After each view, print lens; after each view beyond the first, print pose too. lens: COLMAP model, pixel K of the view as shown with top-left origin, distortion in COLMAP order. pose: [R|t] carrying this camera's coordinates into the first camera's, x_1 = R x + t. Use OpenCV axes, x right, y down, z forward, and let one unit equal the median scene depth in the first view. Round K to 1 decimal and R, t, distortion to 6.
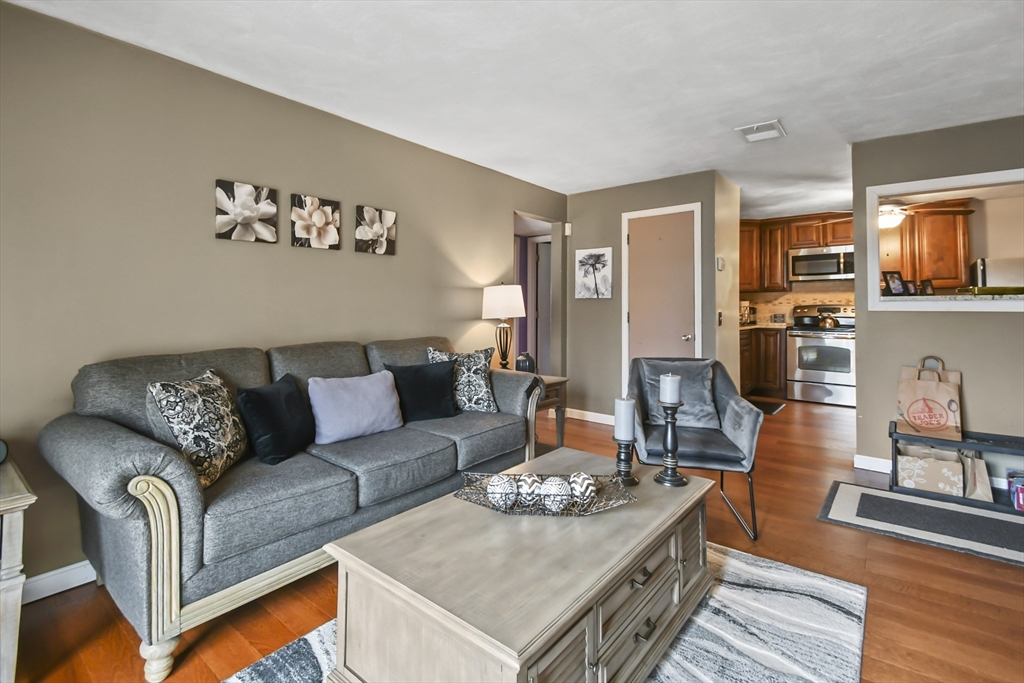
lens RADIAL K [[466.7, 0, 490.1], [0, 466.7, 304.8], [0, 0, 1]] dist [0.011609, -0.010414]
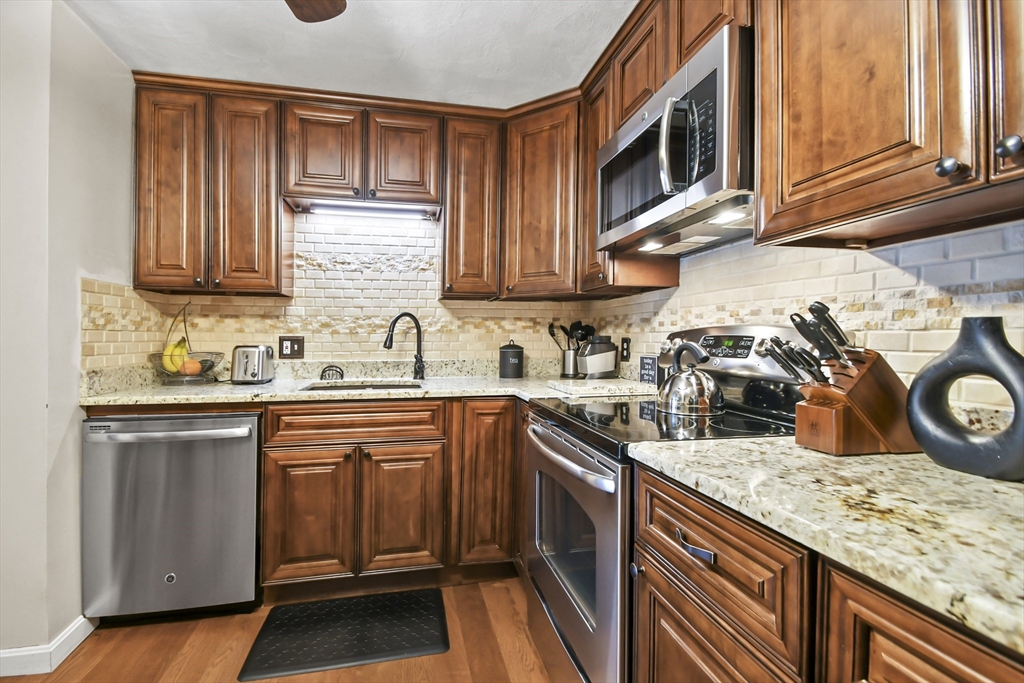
lens RADIAL K [[466.7, 0, 503.8], [0, 466.7, 337.6], [0, 0, 1]] dist [0.011609, -0.010414]
pose [[0.784854, -0.007231, -0.619639, 0.787769], [0.011120, 0.999935, 0.002416, 0.003814], [0.619581, -0.008787, 0.784884, 0.728243]]
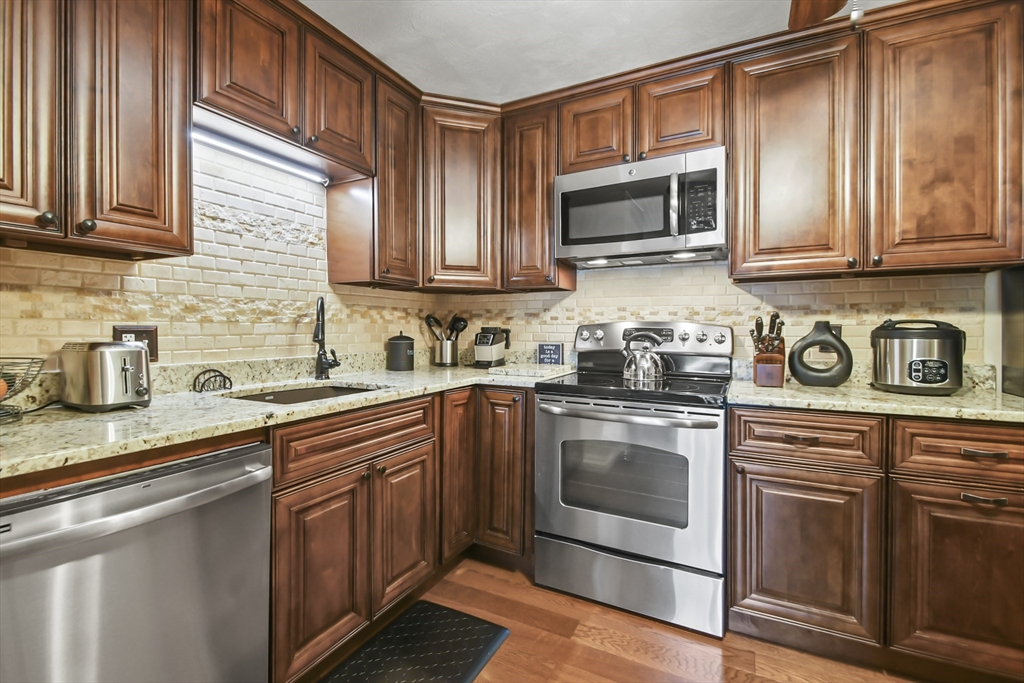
lens RADIAL K [[466.7, 0, 498.0], [0, 466.7, 335.7], [0, 0, 1]] dist [0.011609, -0.010414]
pose [[0.976622, -0.007634, 0.214826, 0.516818], [0.002082, 0.999658, 0.026057, 0.000765], [-0.214952, -0.025000, 0.976305, 0.648462]]
